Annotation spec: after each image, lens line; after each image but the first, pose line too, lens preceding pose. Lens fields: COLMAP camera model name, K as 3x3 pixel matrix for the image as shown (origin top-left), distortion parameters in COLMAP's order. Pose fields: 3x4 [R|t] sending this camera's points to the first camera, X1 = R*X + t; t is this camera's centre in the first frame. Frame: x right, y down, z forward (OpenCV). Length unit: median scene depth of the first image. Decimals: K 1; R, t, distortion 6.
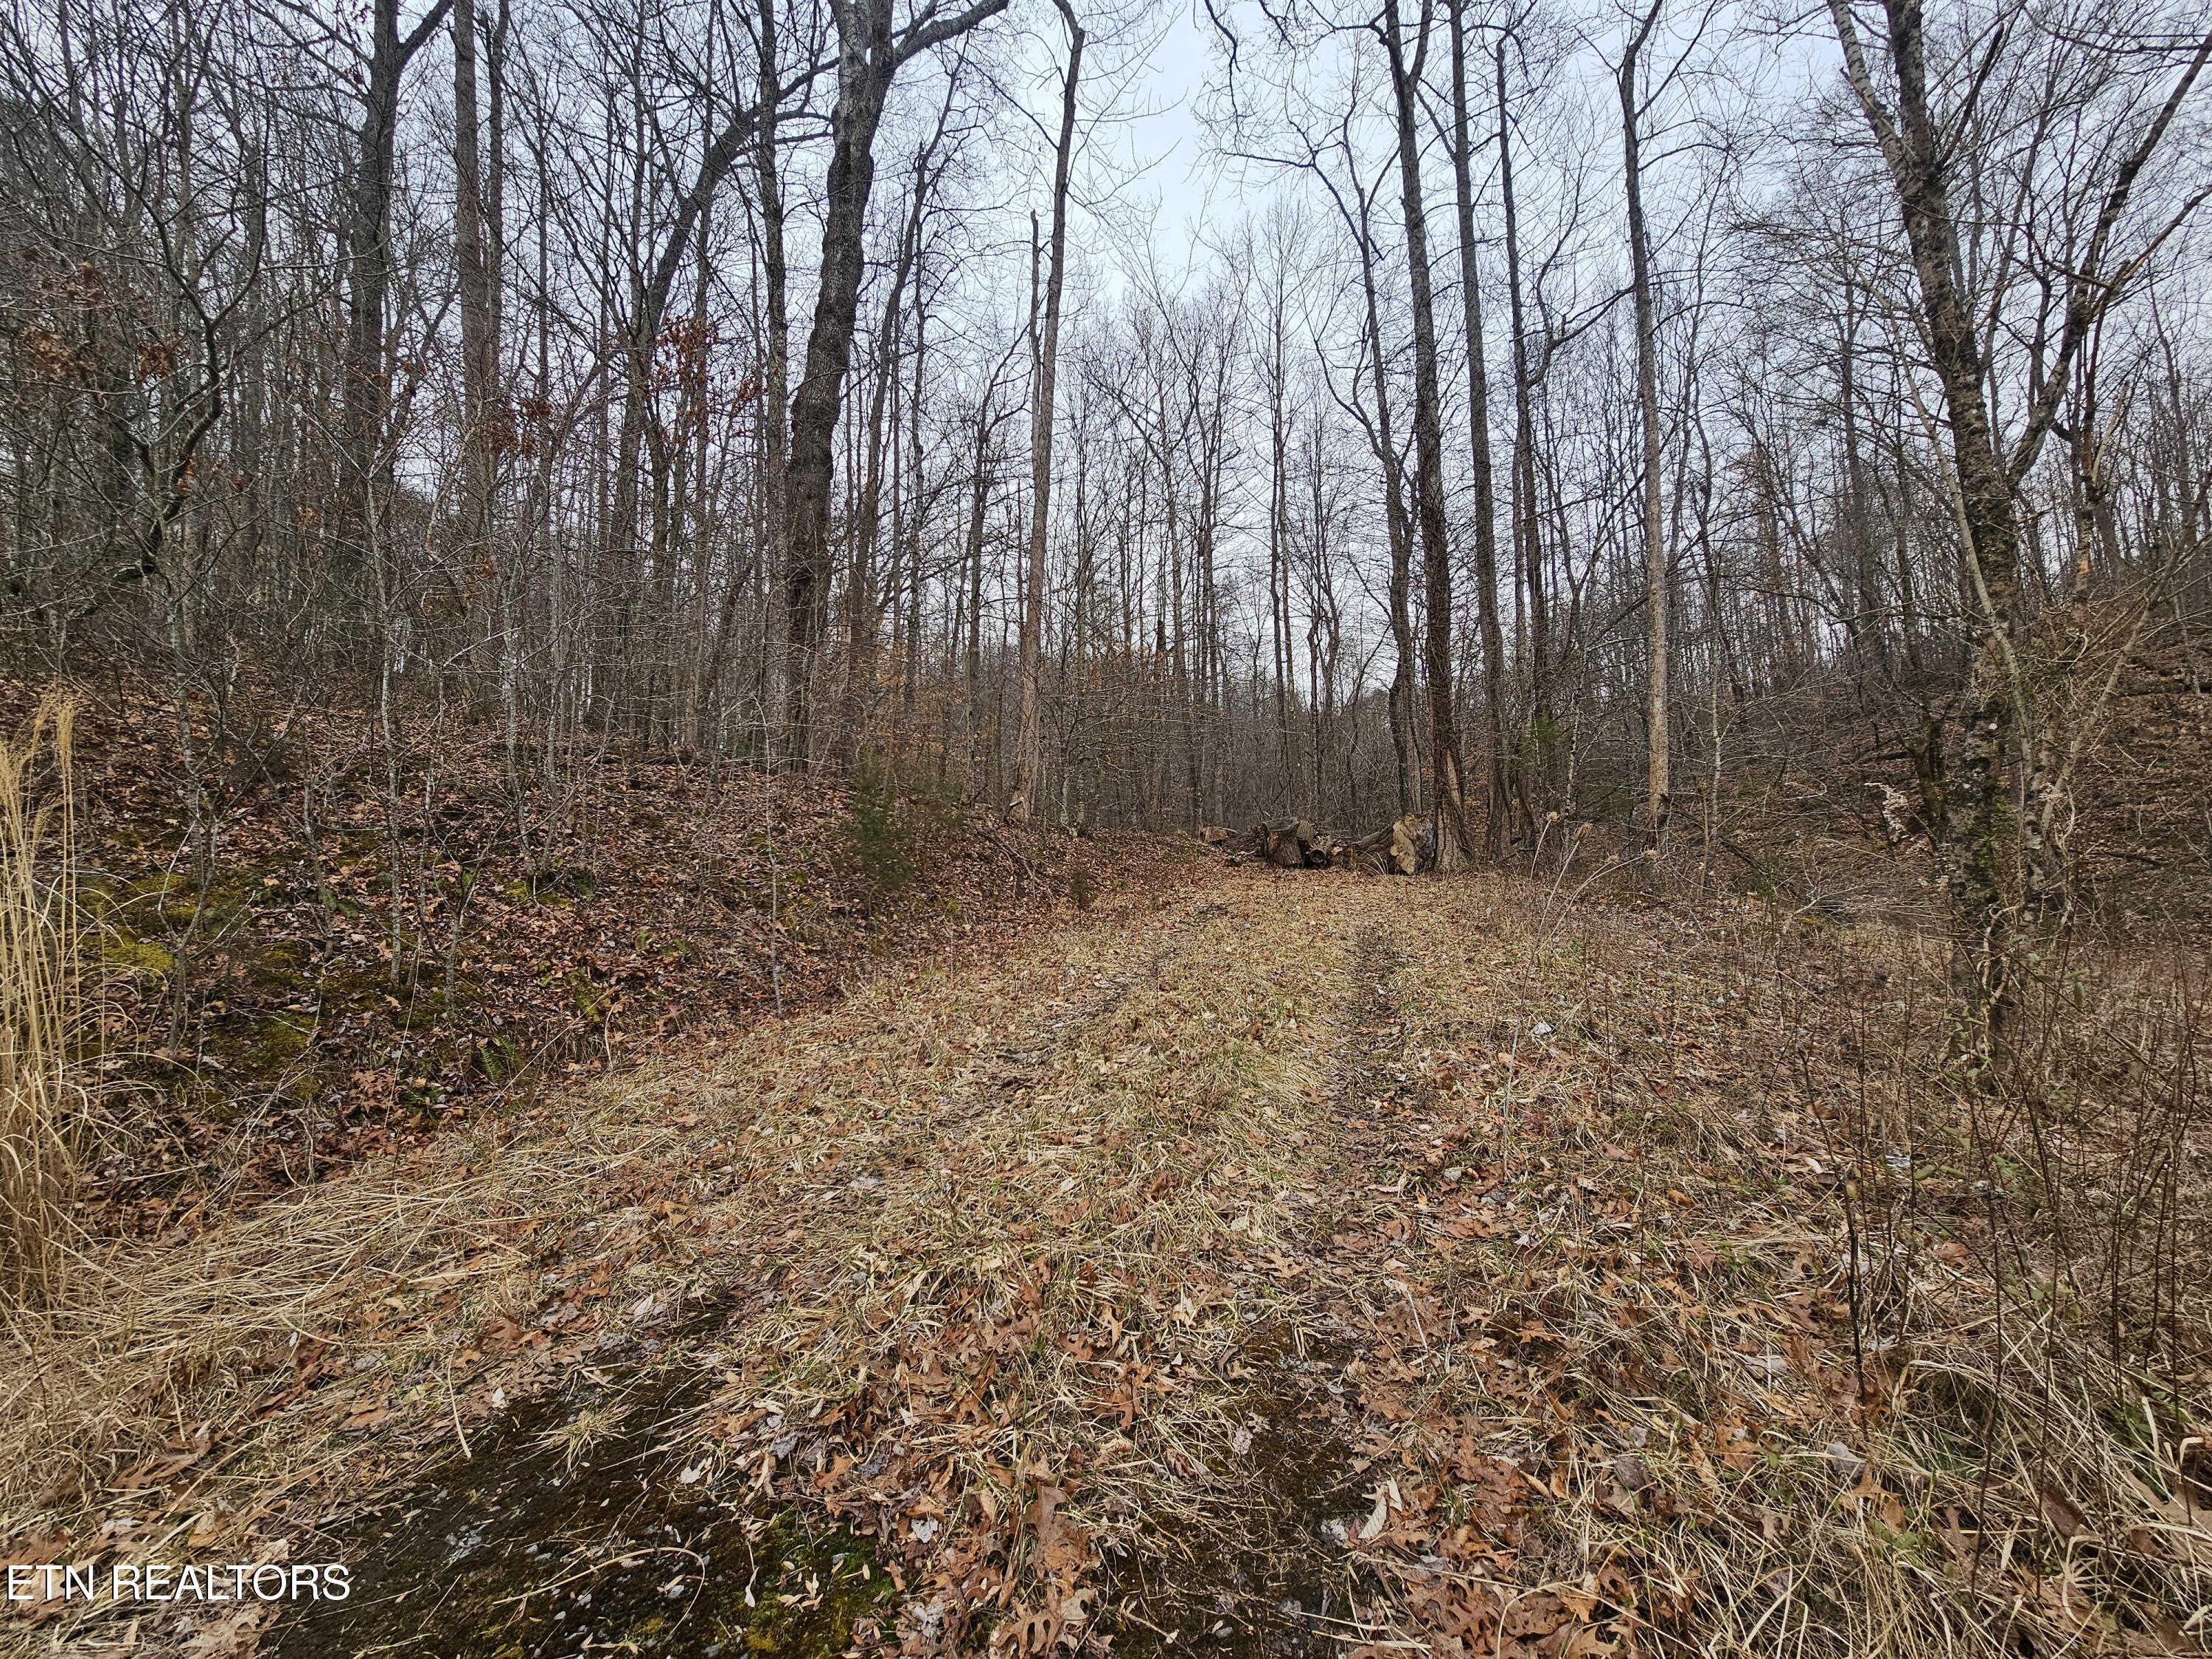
lens RADIAL K [[890.4, 0, 1106.3], [0, 890.4, 811.3], [0, 0, 1]] dist [-0.020088, 0.004090]
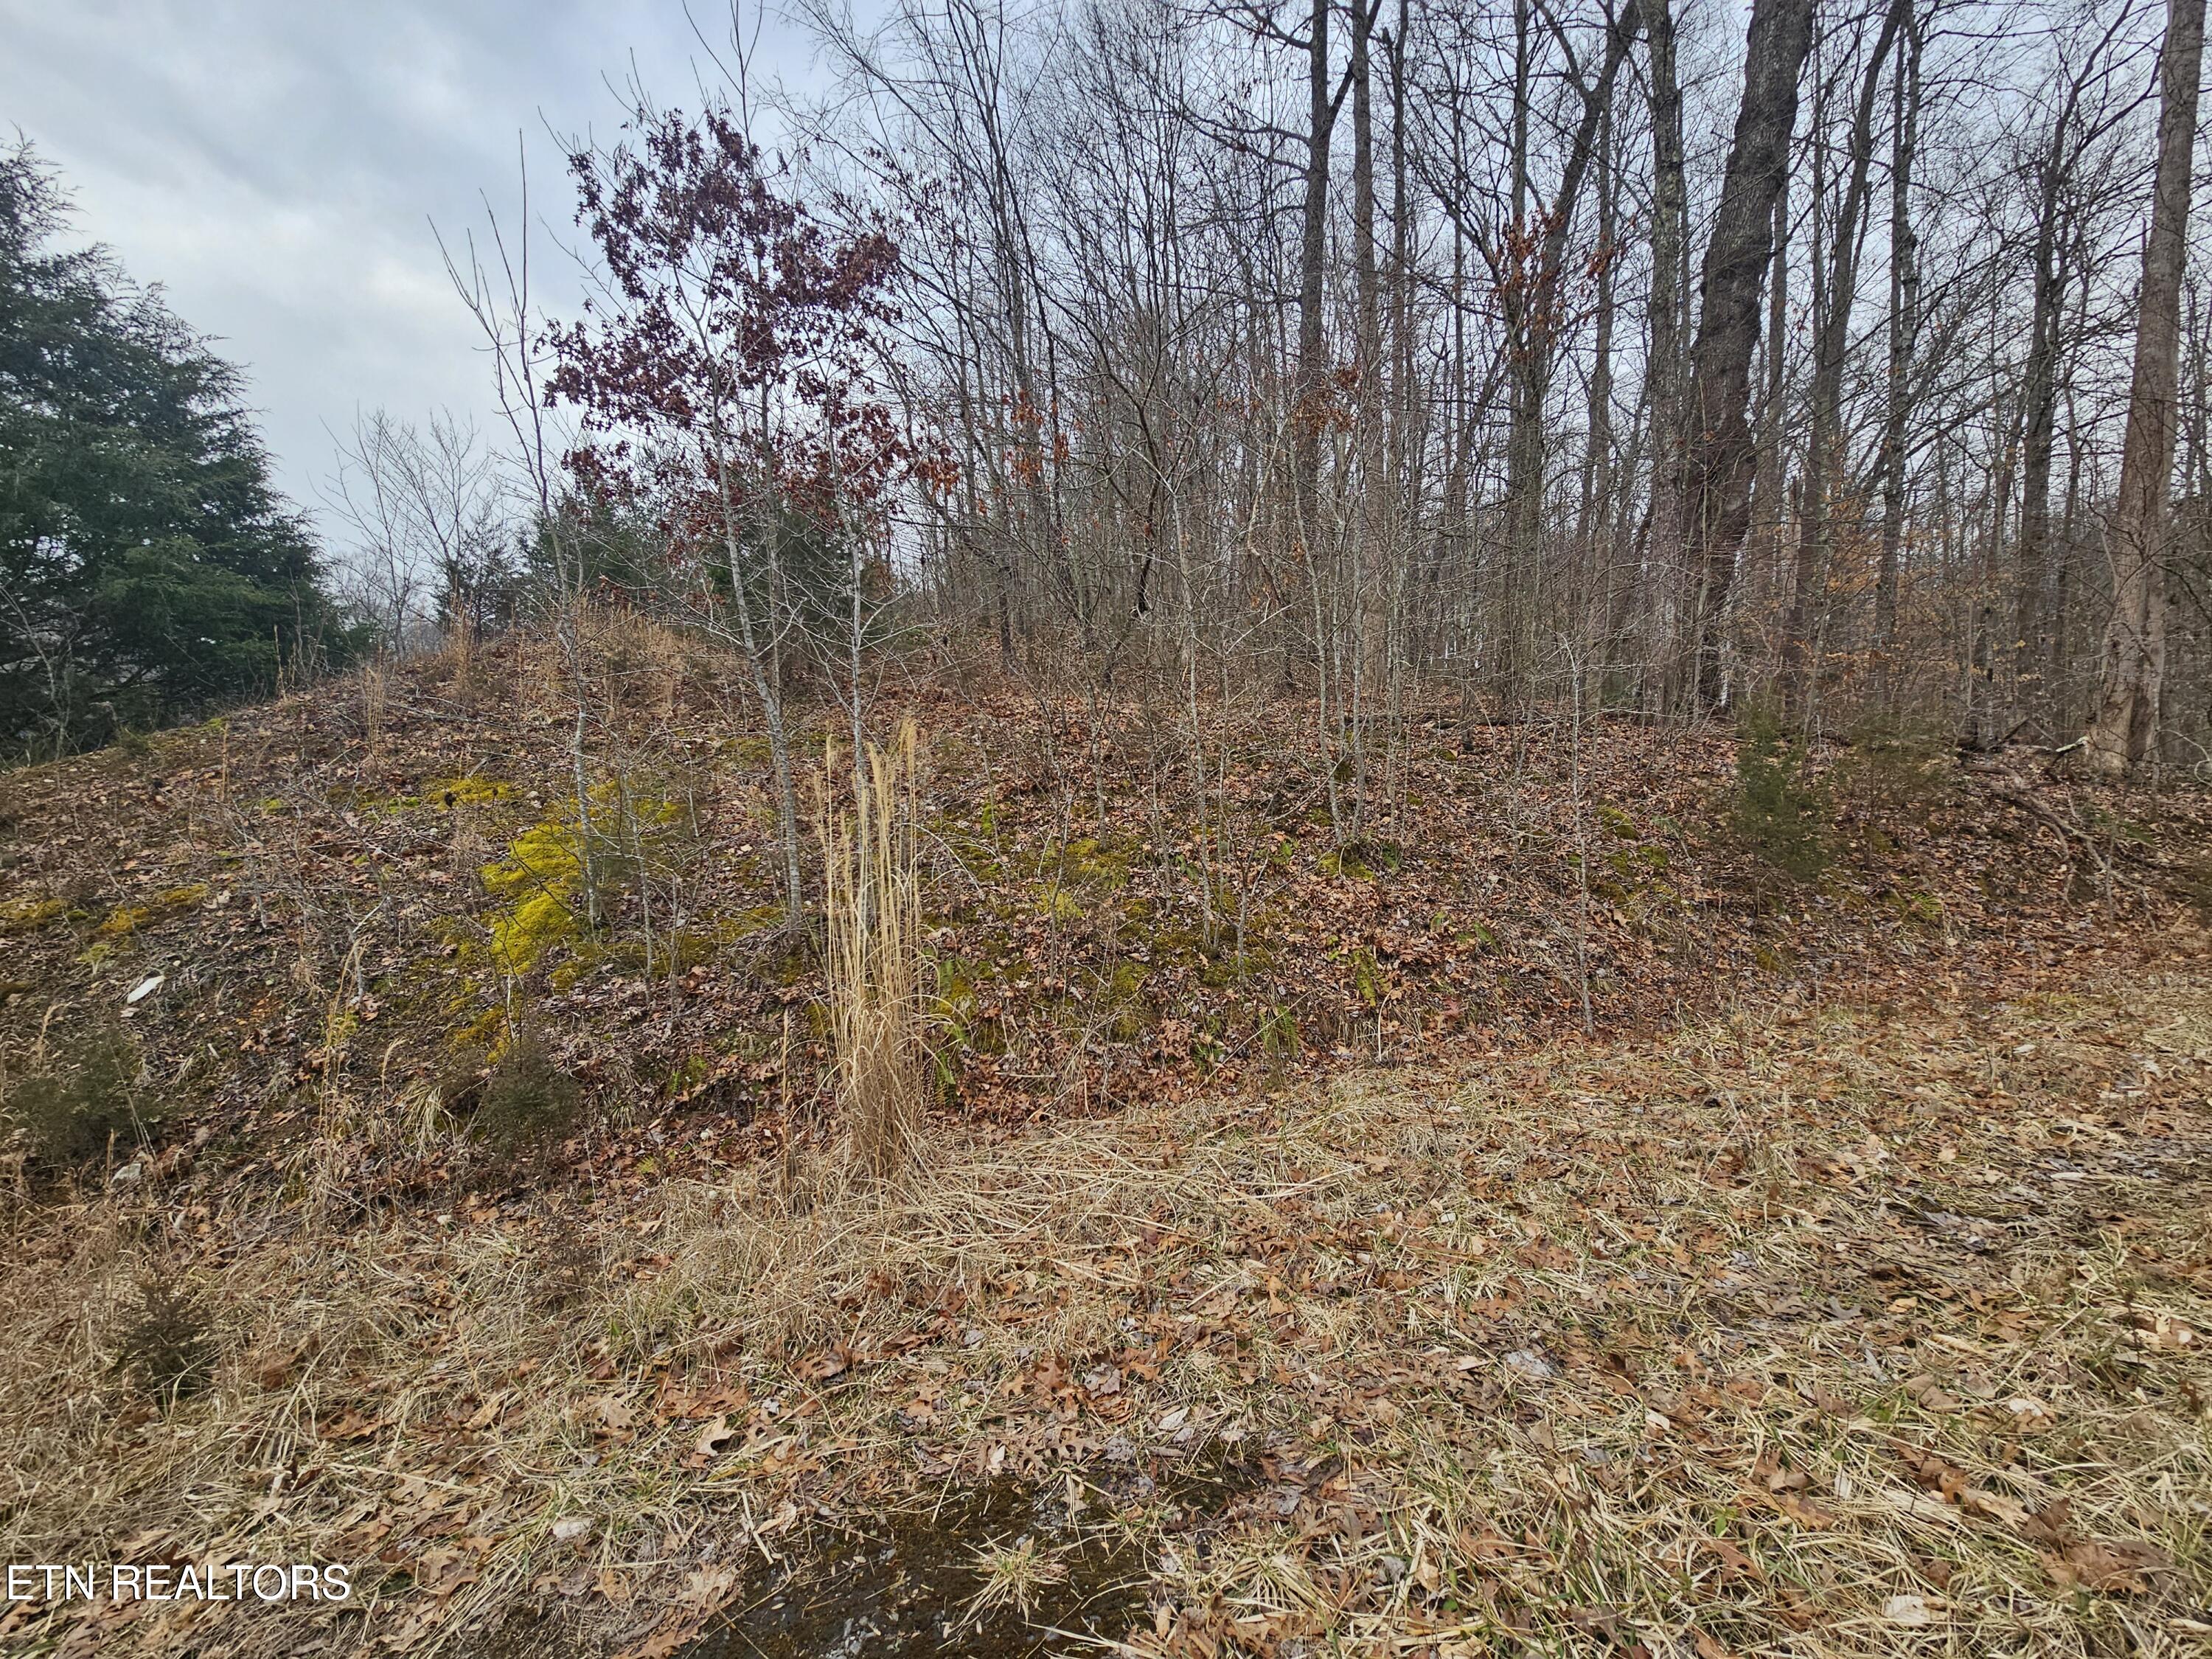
lens RADIAL K [[899.4, 0, 1106.6], [0, 899.4, 819.6], [0, 0, 1]] dist [0.000036, -0.000138]
pose [[0.574486, 0.016907, -0.818340, 0.047268], [0.031583, 0.998584, 0.042802, -0.013198], [0.817905, -0.050434, 0.573139, 0.207442]]
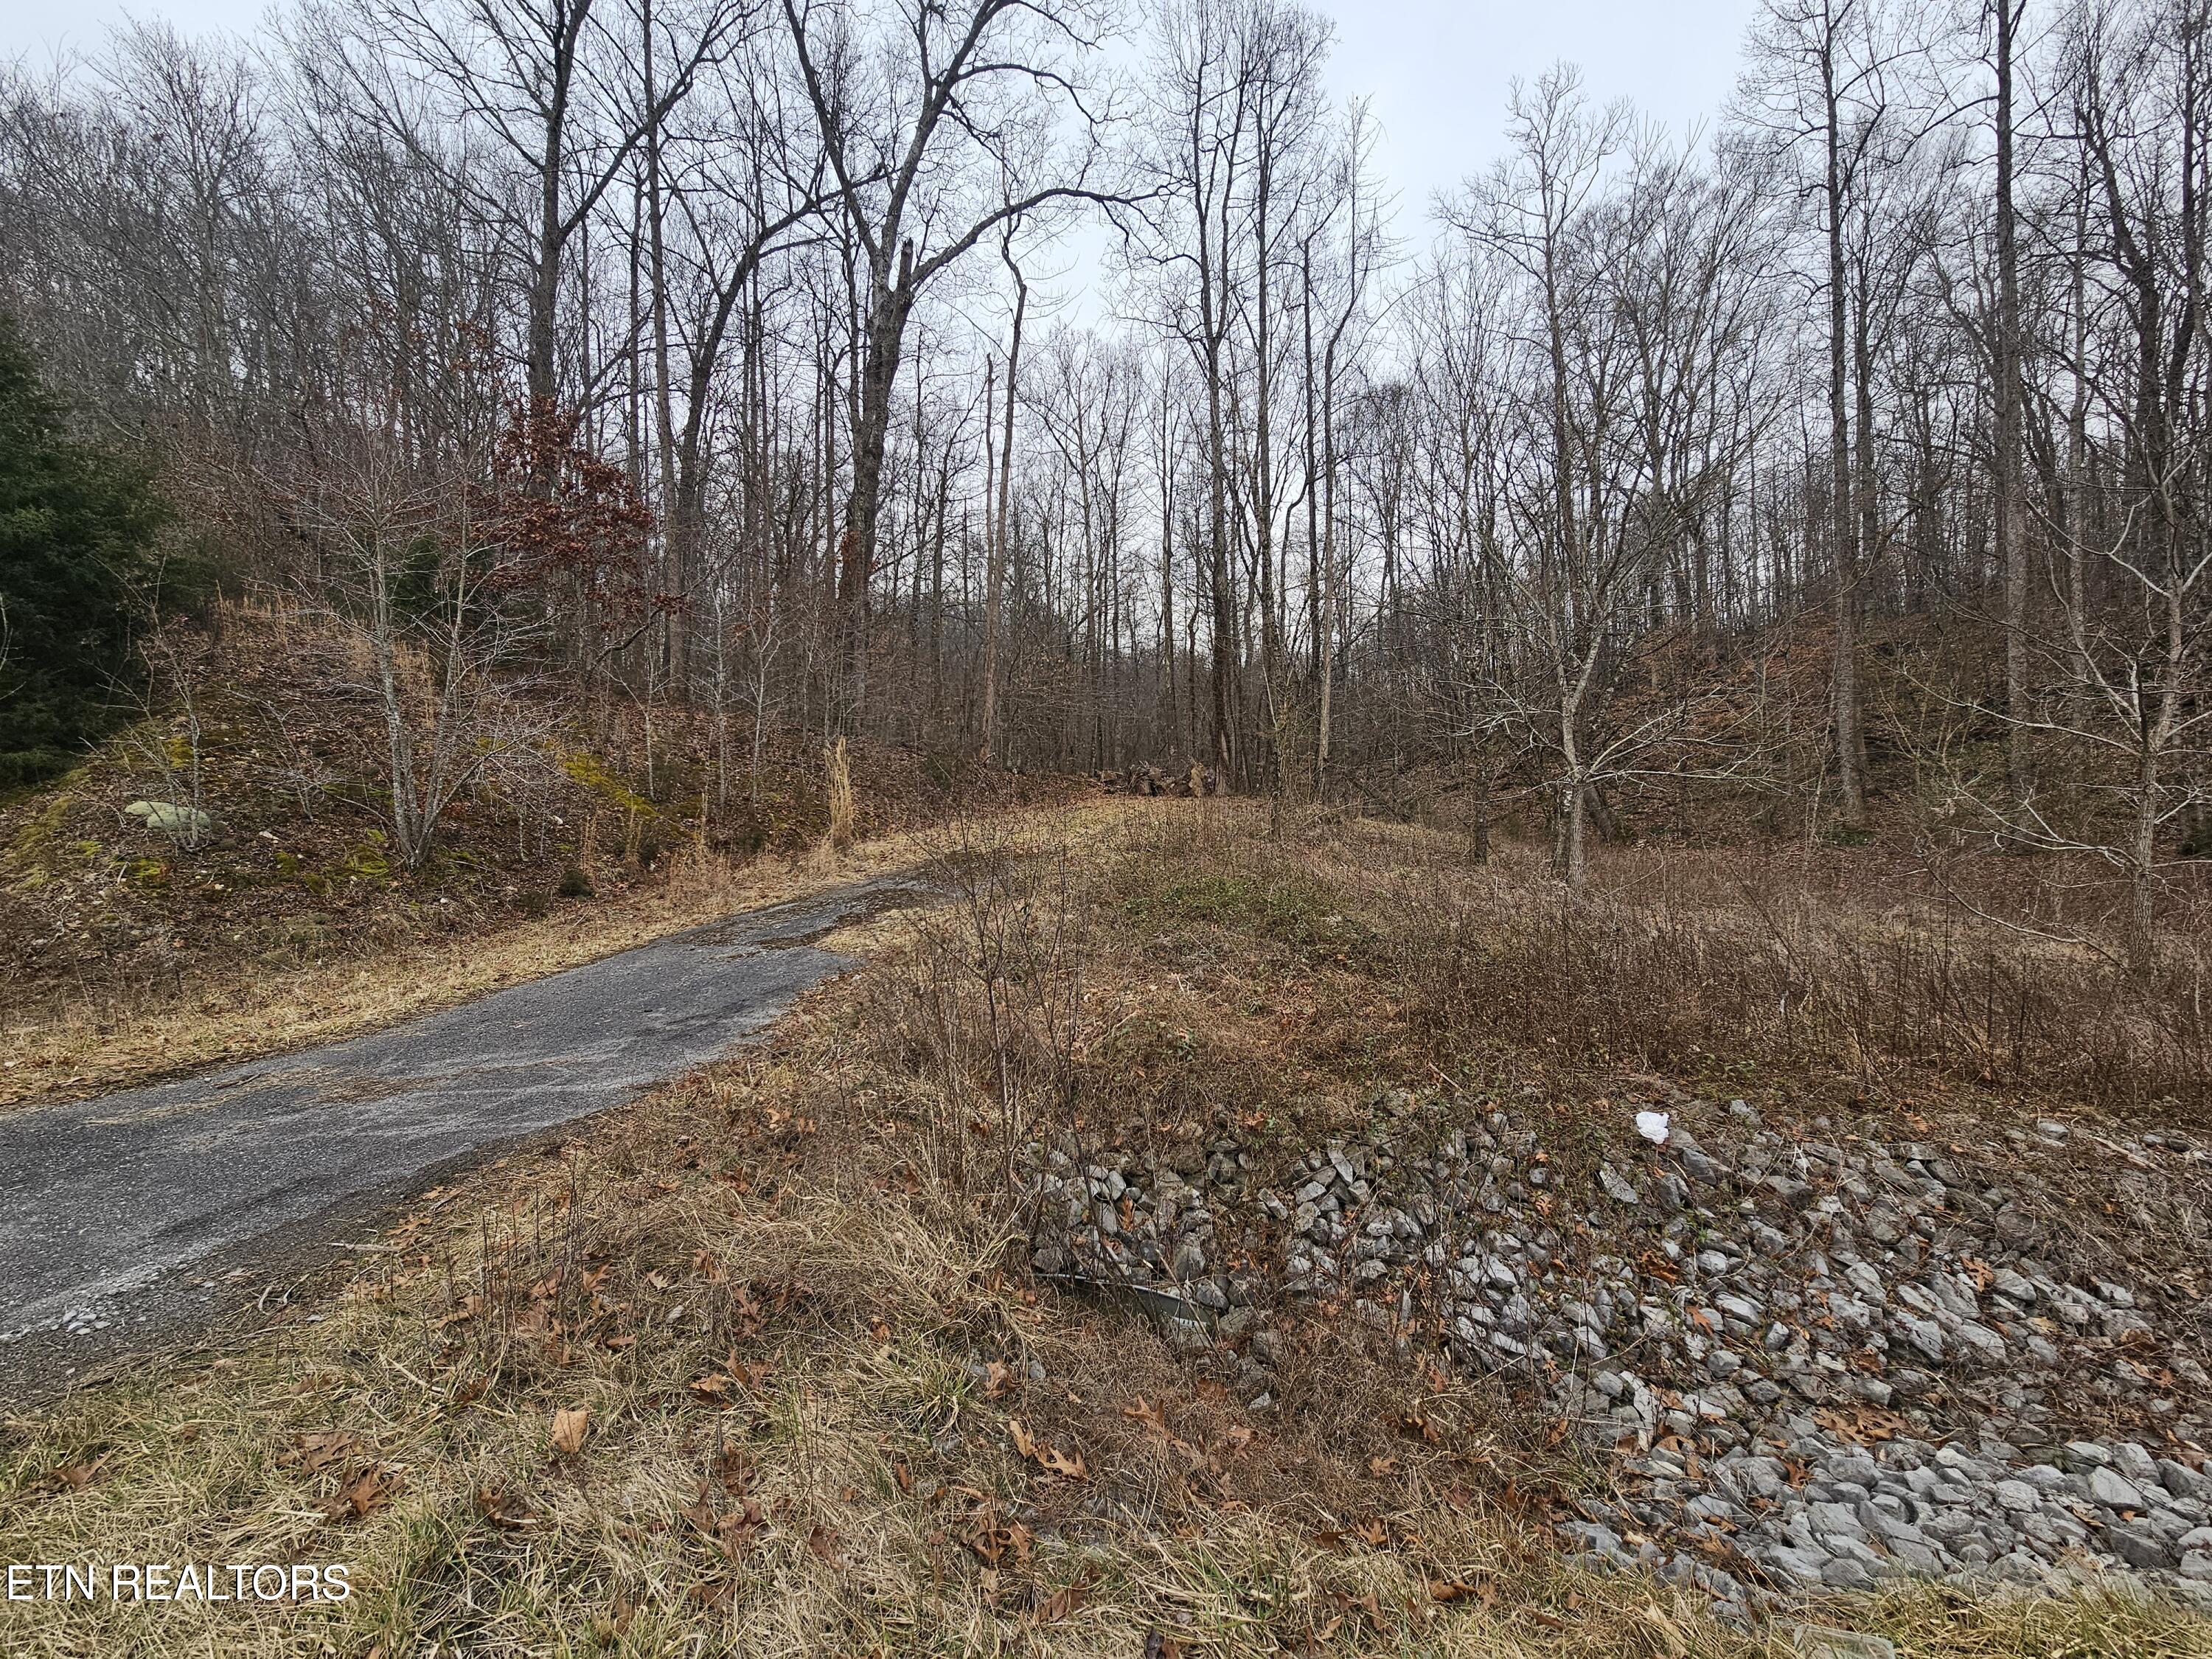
lens RADIAL K [[890.4, 0, 1106.3], [0, 890.4, 811.3], [0, 0, 1]] dist [-0.020088, 0.004090]
pose [[0.995895, 0.013148, 0.089556, -0.034966], [-0.018841, 0.997834, 0.063030, -0.033707], [-0.088534, -0.064458, 0.993985, -2.166536]]
